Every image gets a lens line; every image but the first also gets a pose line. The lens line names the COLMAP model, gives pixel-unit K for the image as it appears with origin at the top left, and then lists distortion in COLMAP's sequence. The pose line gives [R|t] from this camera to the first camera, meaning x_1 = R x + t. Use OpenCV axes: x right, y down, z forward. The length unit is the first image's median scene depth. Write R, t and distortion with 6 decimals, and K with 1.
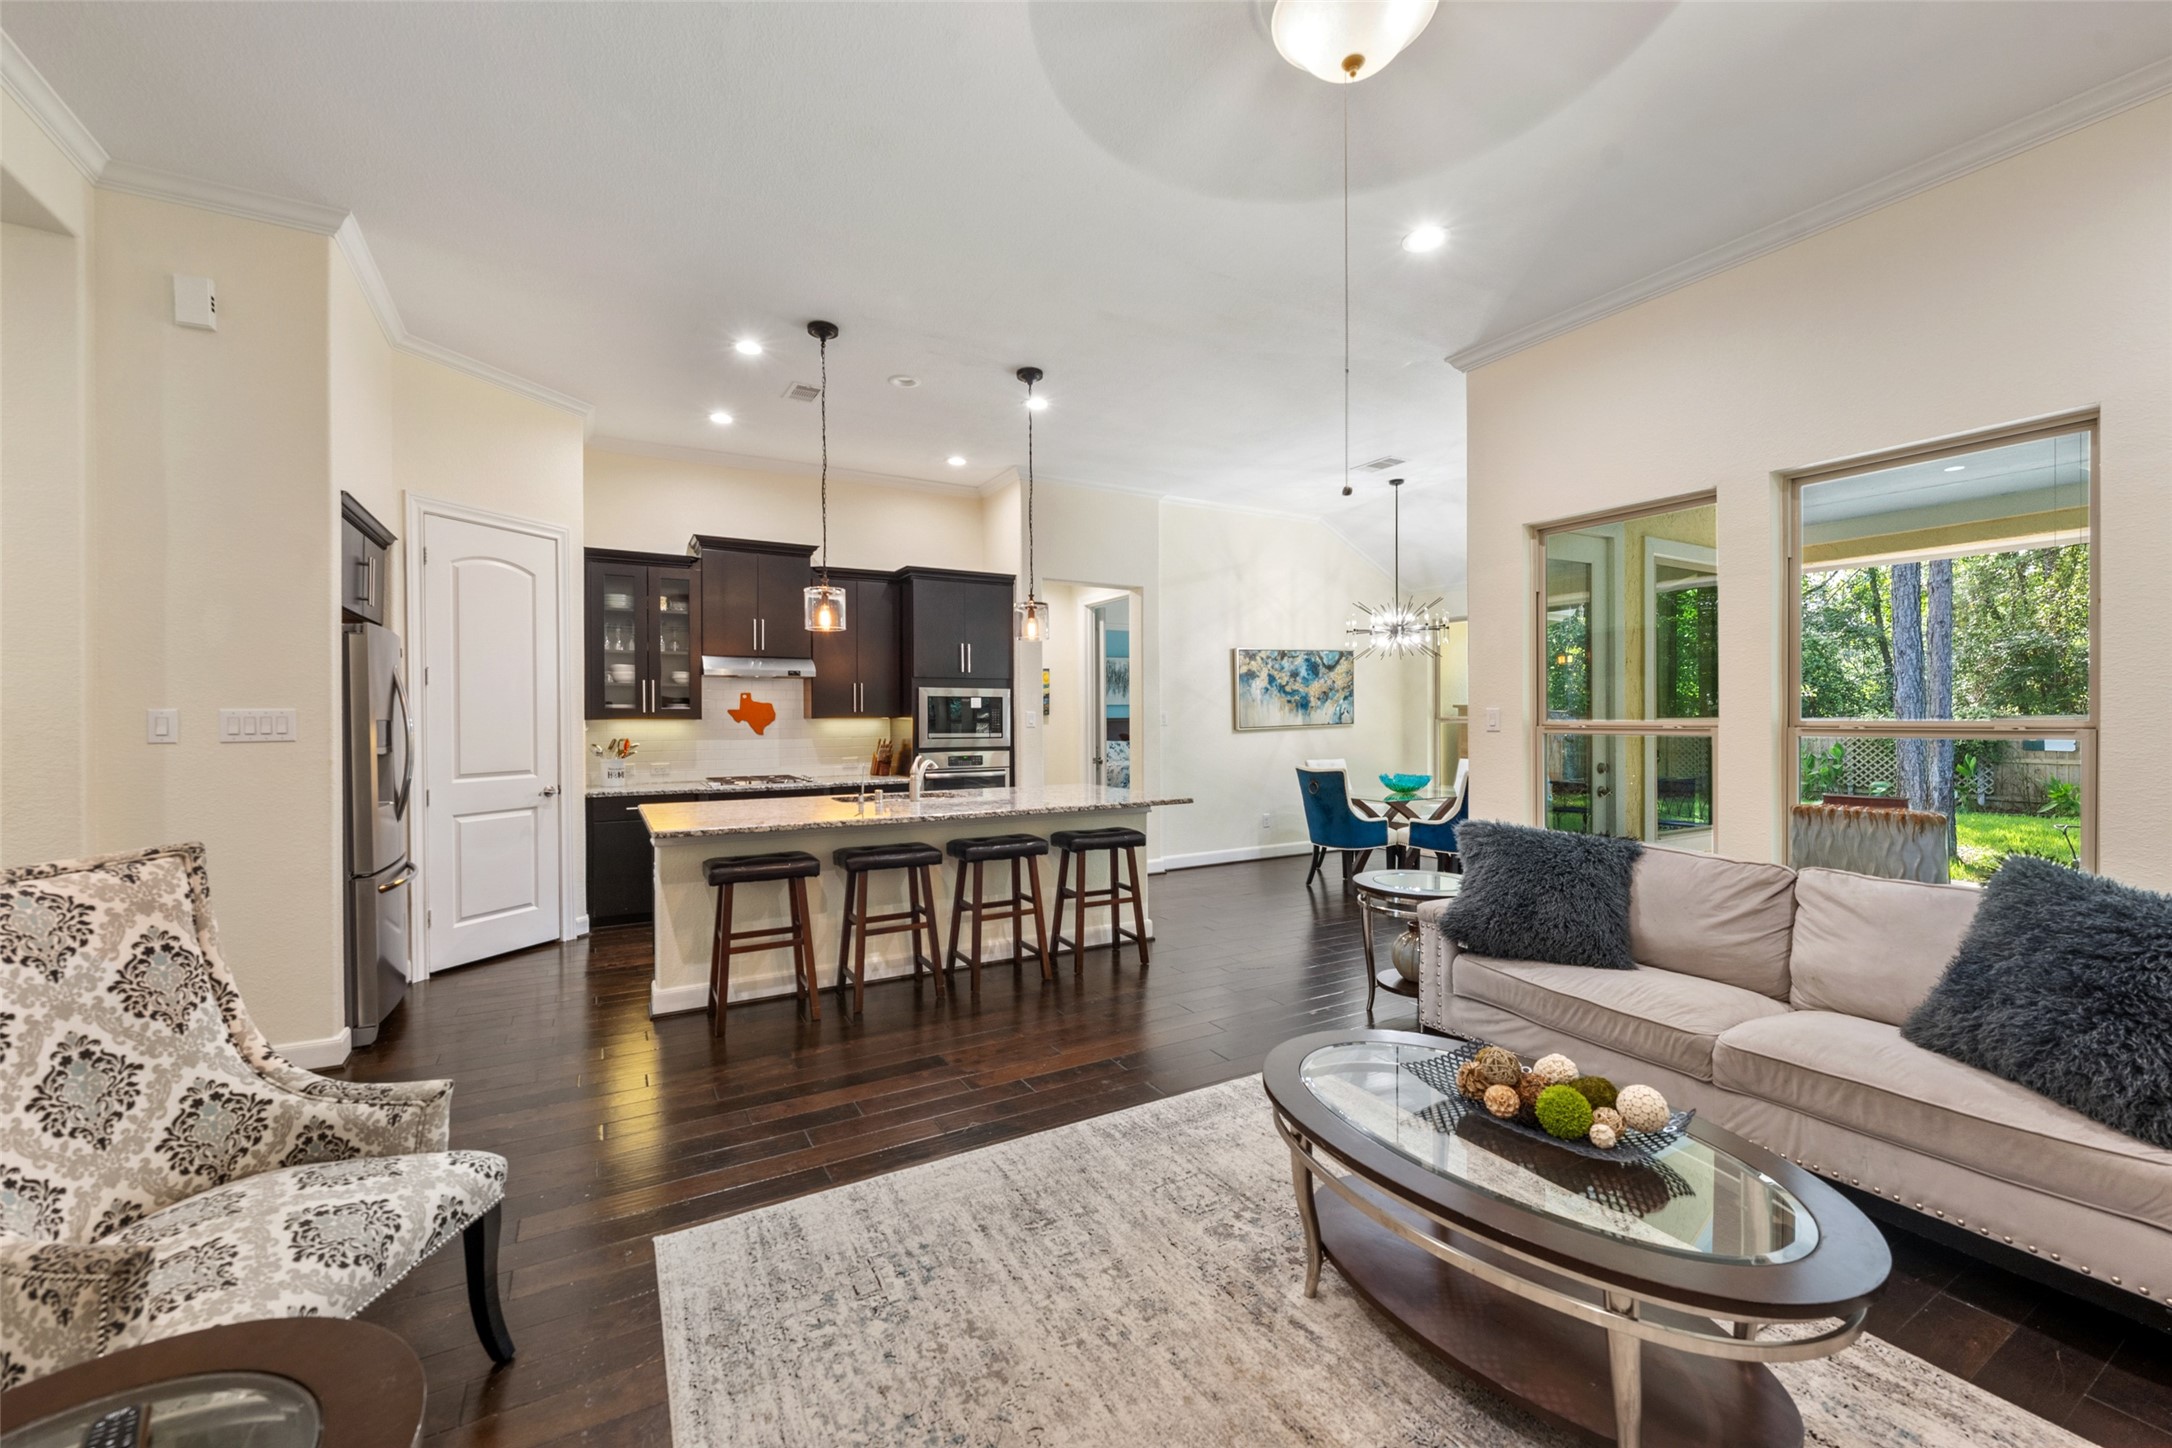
lens RADIAL K [[846.9, 0, 1073.2], [0, 846.9, 726.8], [0, 0, 1]] dist [-0.003377, 0.000037]
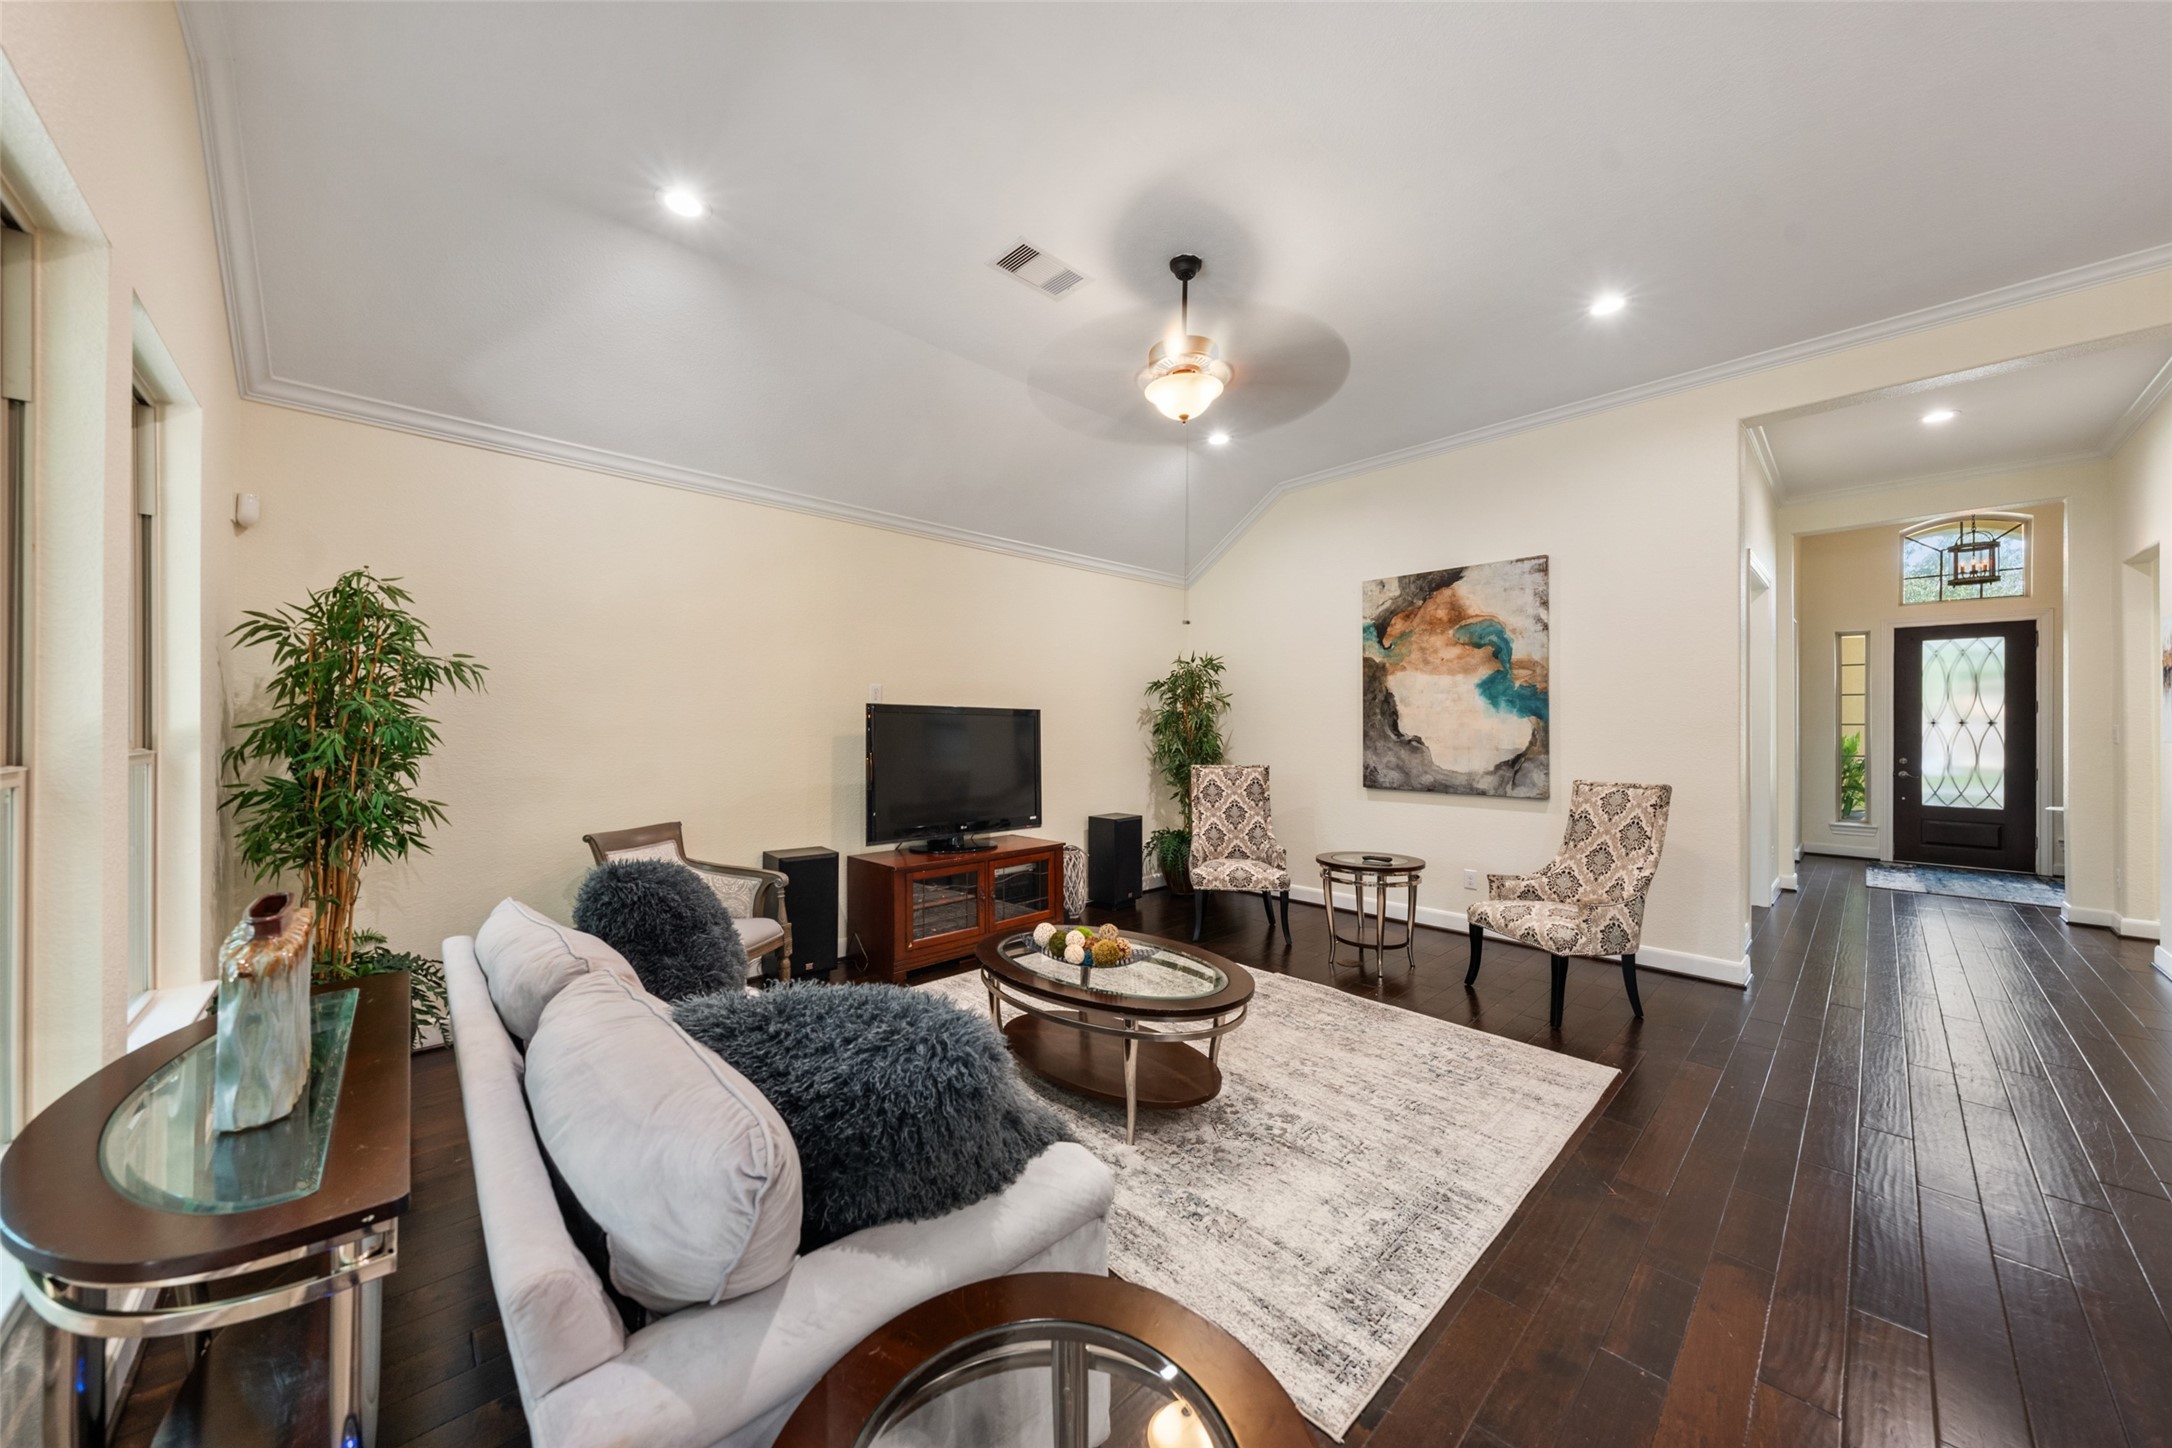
lens RADIAL K [[750.5, 0, 1069.9], [0, 750.5, 724.4], [0, 0, 1]] dist [-0.006358, 0.000122]
pose [[-0.973072, 0.002365, -0.230488, 0.302807], [-0.000636, 0.999916, 0.012943, -0.015520], [0.230499, 0.012741, -0.972989, 0.799433]]
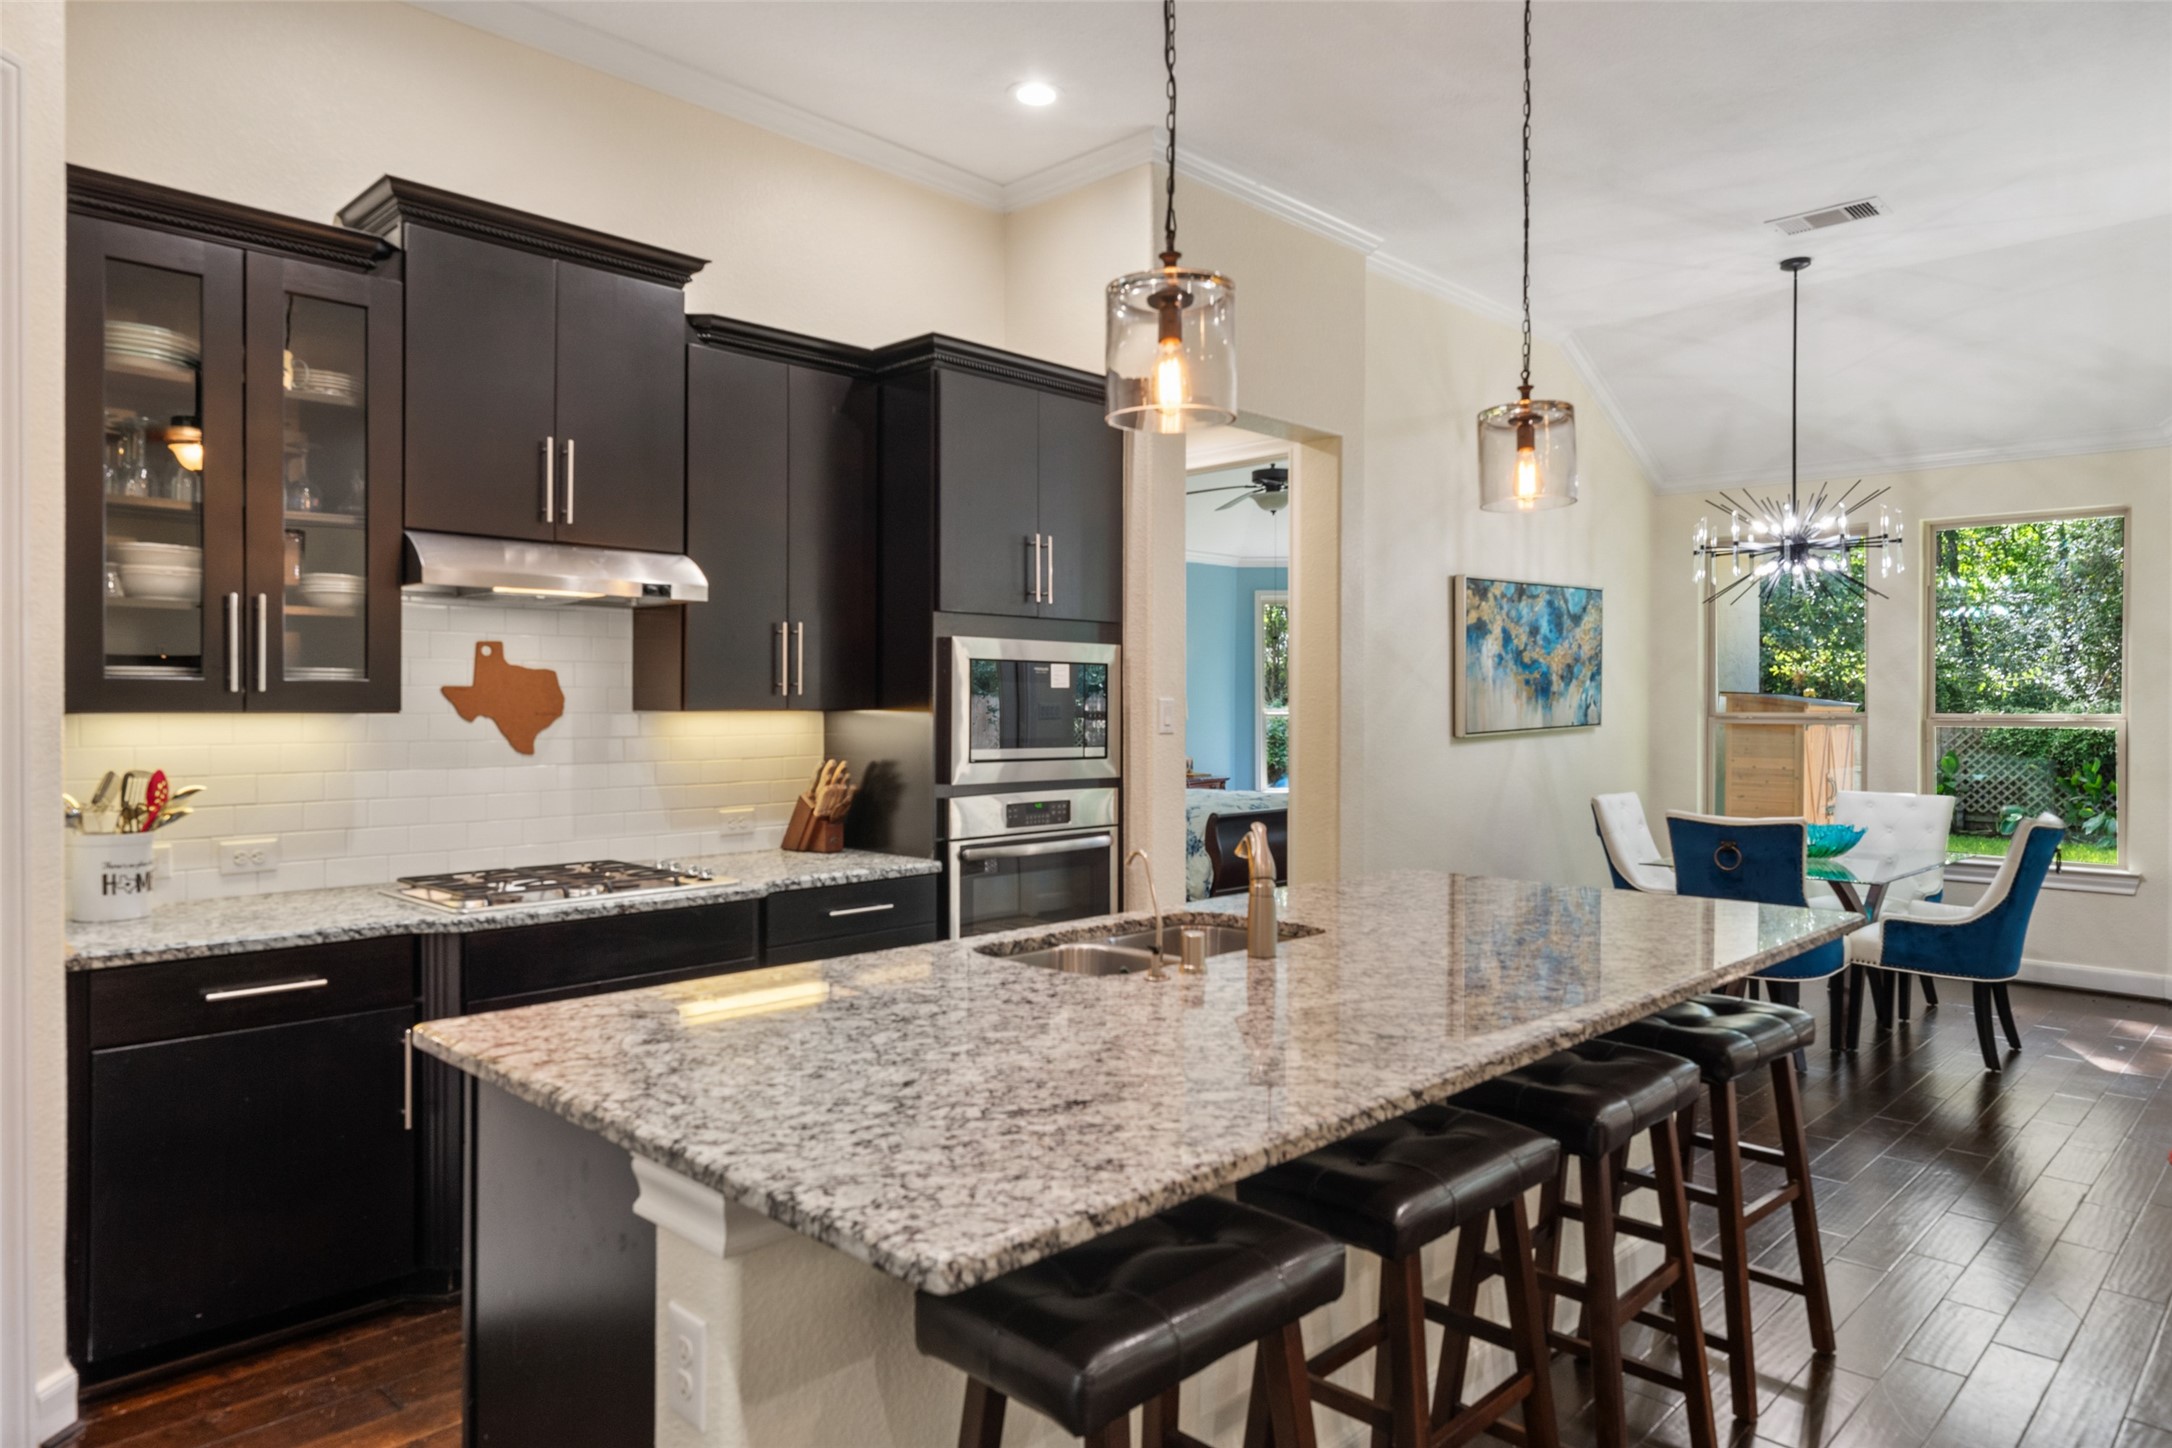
lens RADIAL K [[1344.8, 0, 1082.7], [0, 1344.8, 717.1], [0, 0, 1]] dist [0.004399, -0.002130]
pose [[0.960440, 0.003887, 0.278459, -0.335530], [-0.002769, 0.999986, -0.004411, -0.005774], [-0.278472, 0.003465, 0.960438, 0.405099]]
